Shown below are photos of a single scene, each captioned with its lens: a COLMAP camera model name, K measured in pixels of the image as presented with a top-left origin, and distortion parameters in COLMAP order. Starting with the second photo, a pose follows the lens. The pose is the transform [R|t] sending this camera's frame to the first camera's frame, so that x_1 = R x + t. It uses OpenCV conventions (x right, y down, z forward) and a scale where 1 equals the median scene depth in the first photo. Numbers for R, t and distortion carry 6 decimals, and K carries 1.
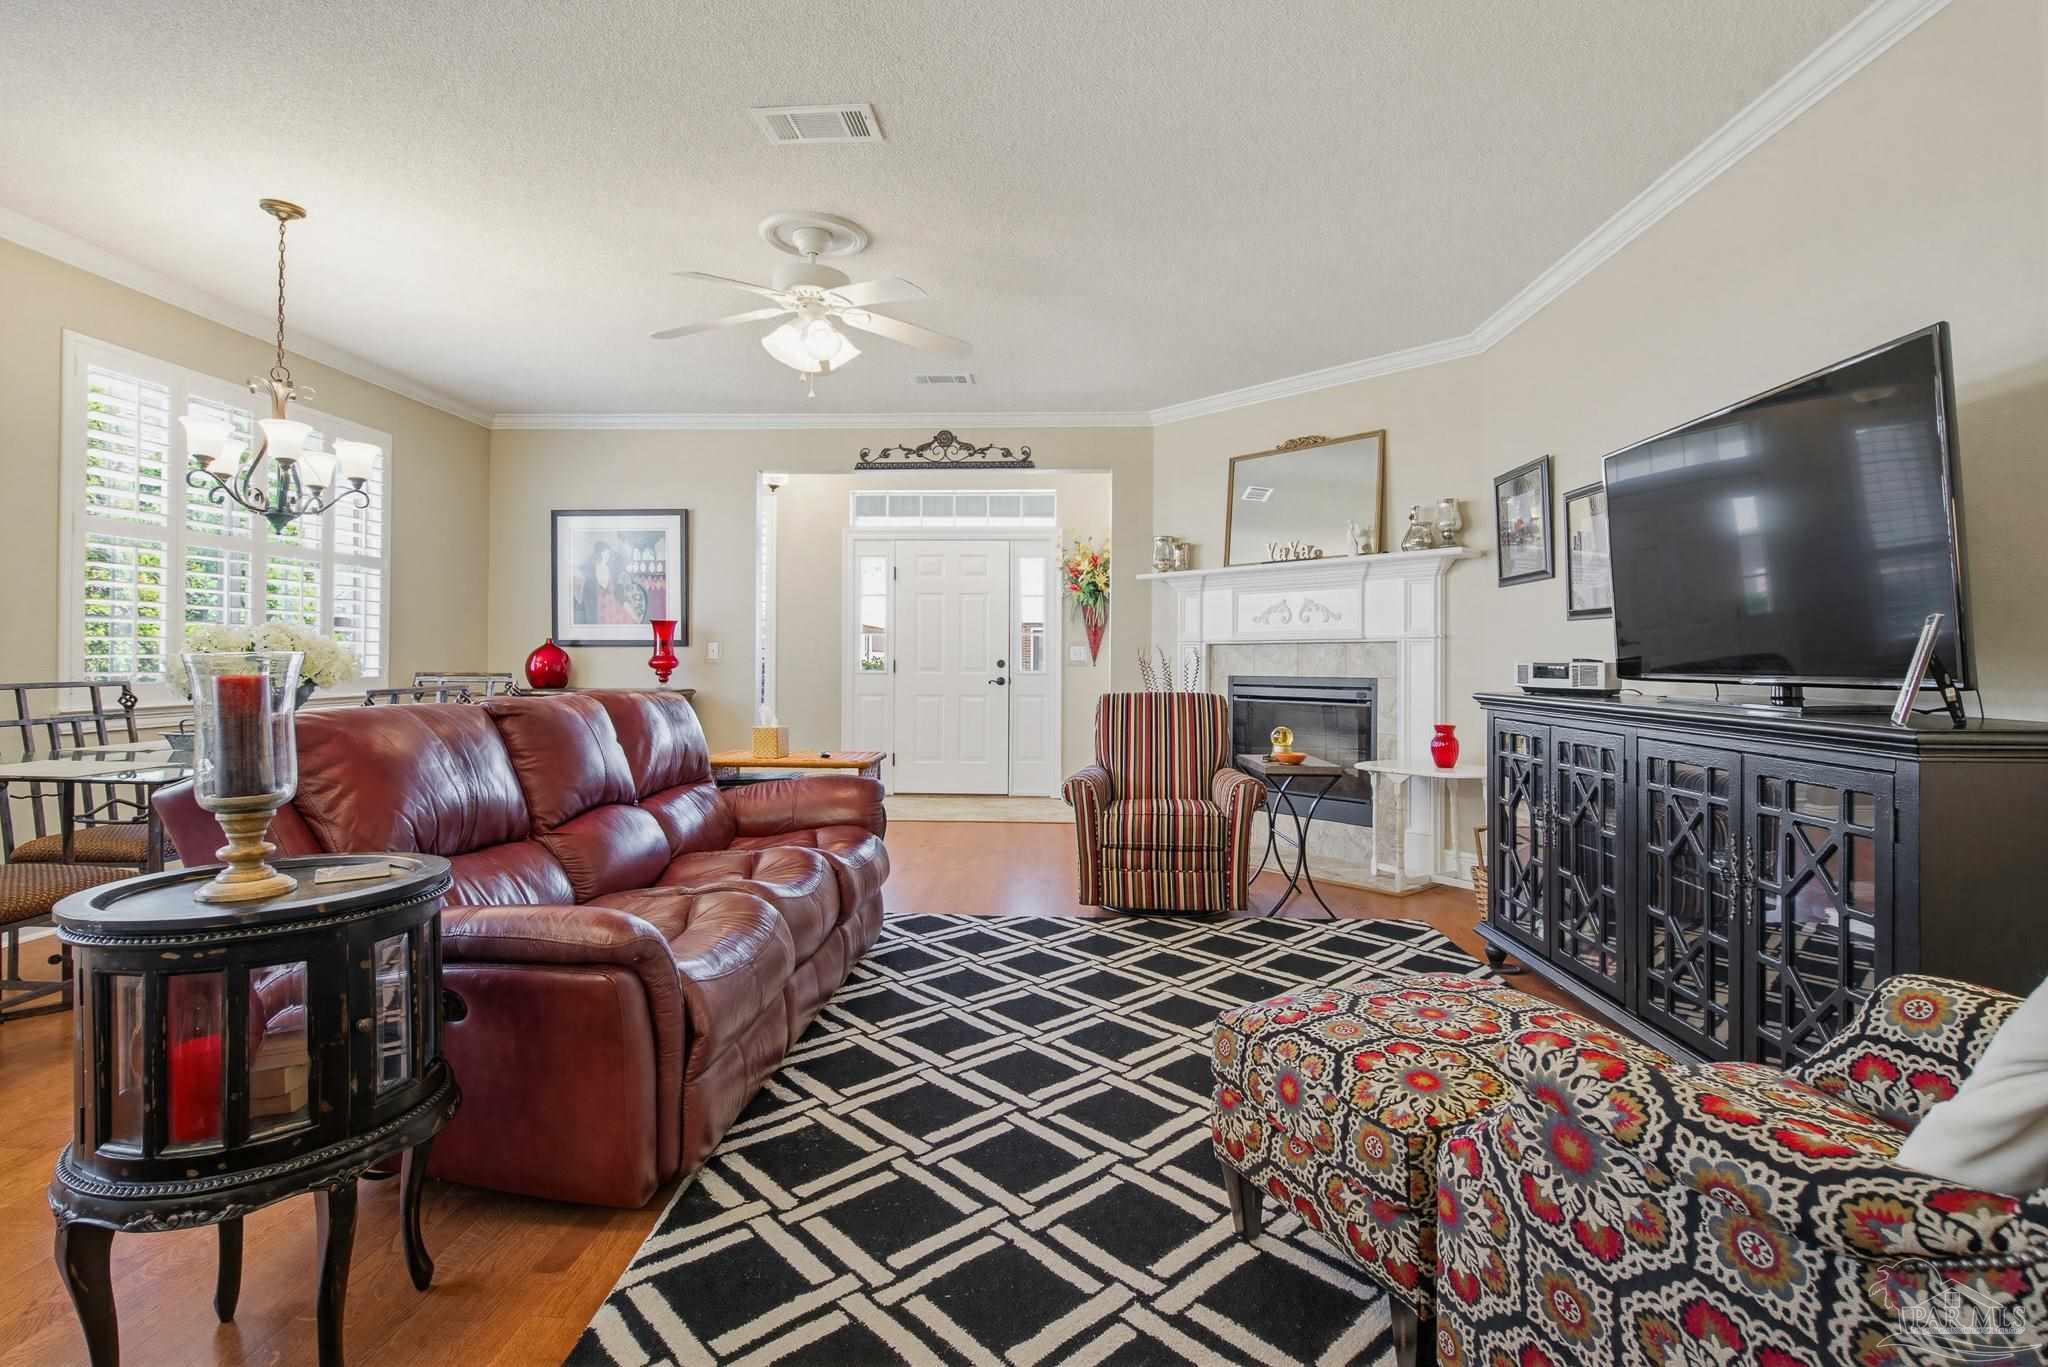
lens RADIAL K [[973.7, 0, 1026.1], [0, 973.7, 655.0], [0, 0, 1]] dist [0.003403, 0.000168]
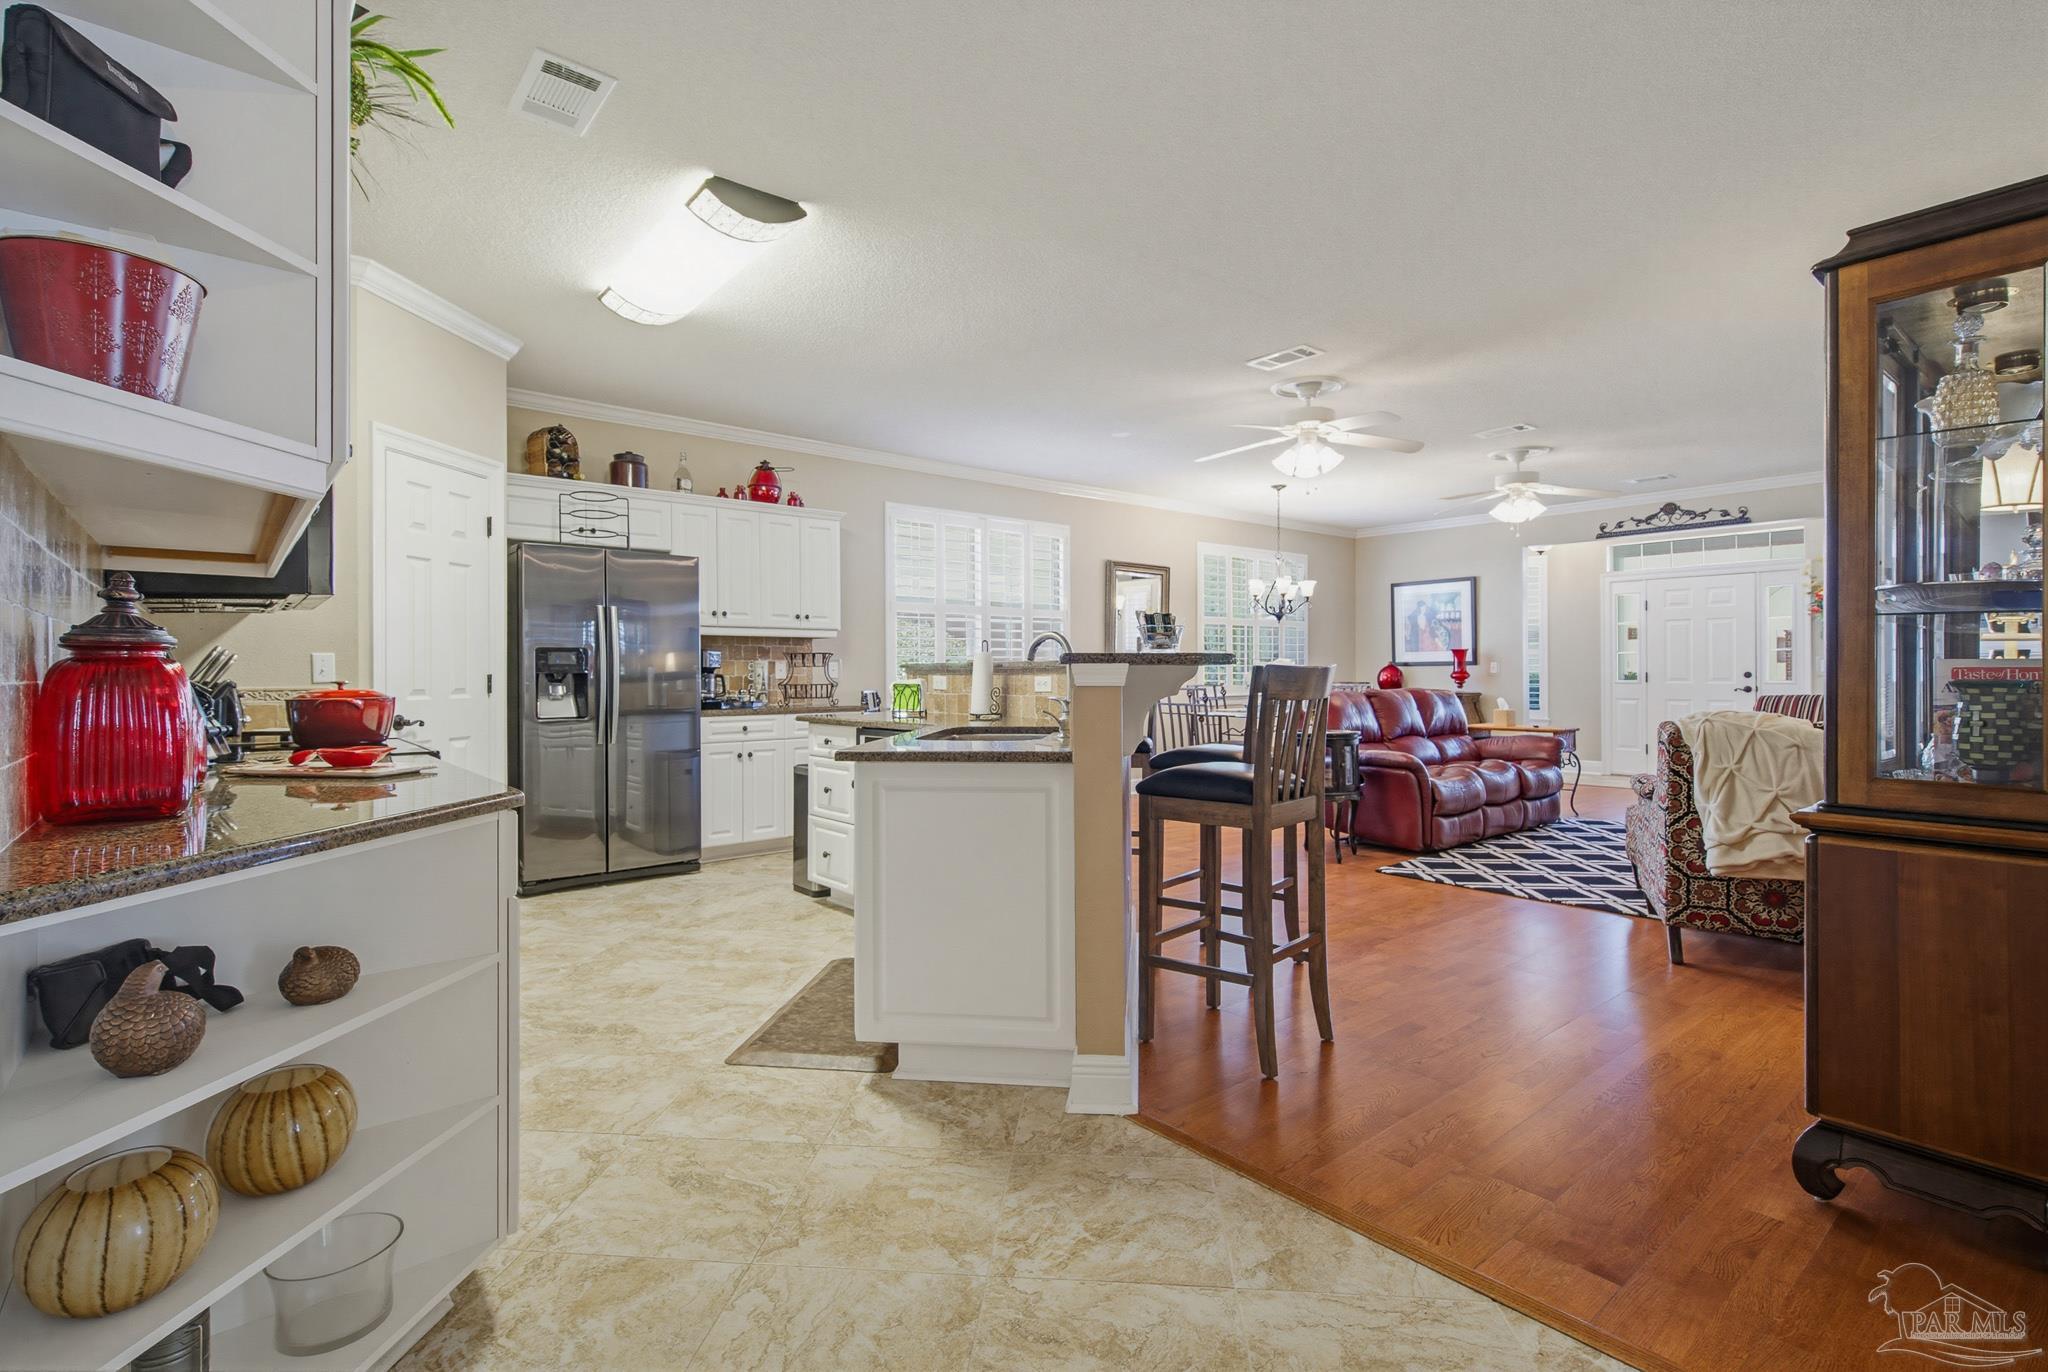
lens RADIAL K [[932.8, 0, 1033.7], [0, 932.8, 679.0], [0, 0, 1]] dist [0.002823, -0.000181]
pose [[0.679133, -0.003915, -0.734005, 0.269511], [0.011784, 0.999915, 0.005570, -0.003161], [0.733921, -0.012432, 0.679121, -0.535960]]
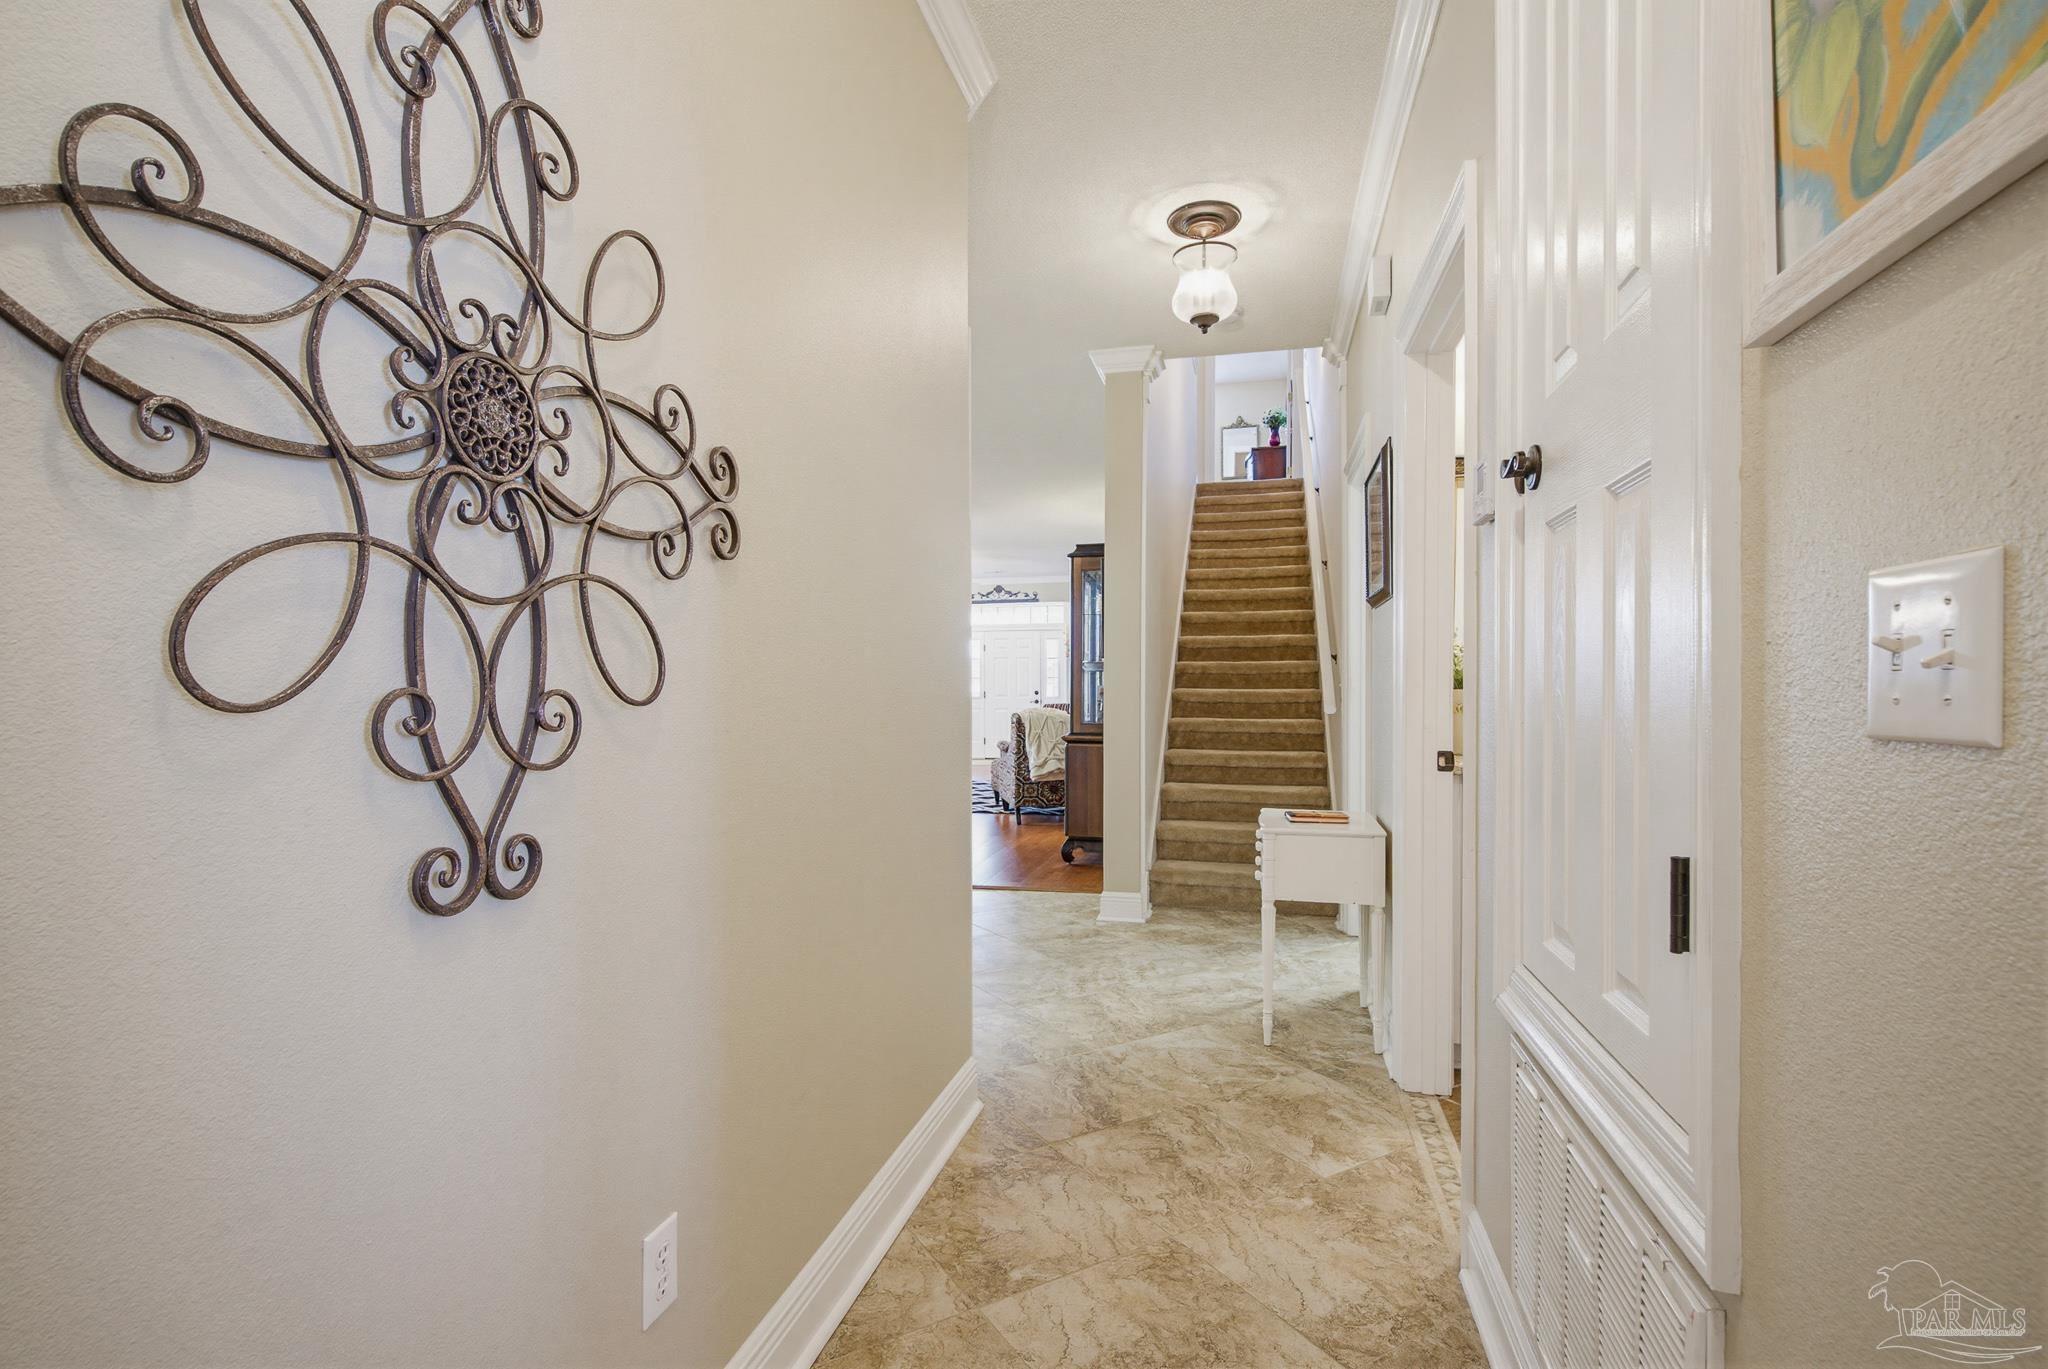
lens RADIAL K [[998.2, 0, 1024.0], [0, 998.2, 684.5], [0, 0, 1]] dist [0.000924, 0.000034]
pose [[0.985188, -0.003774, -0.171436, 0.352592], [0.003220, 0.999989, -0.003508, -0.002503], [0.171447, 0.002904, 0.985189, -1.177587]]
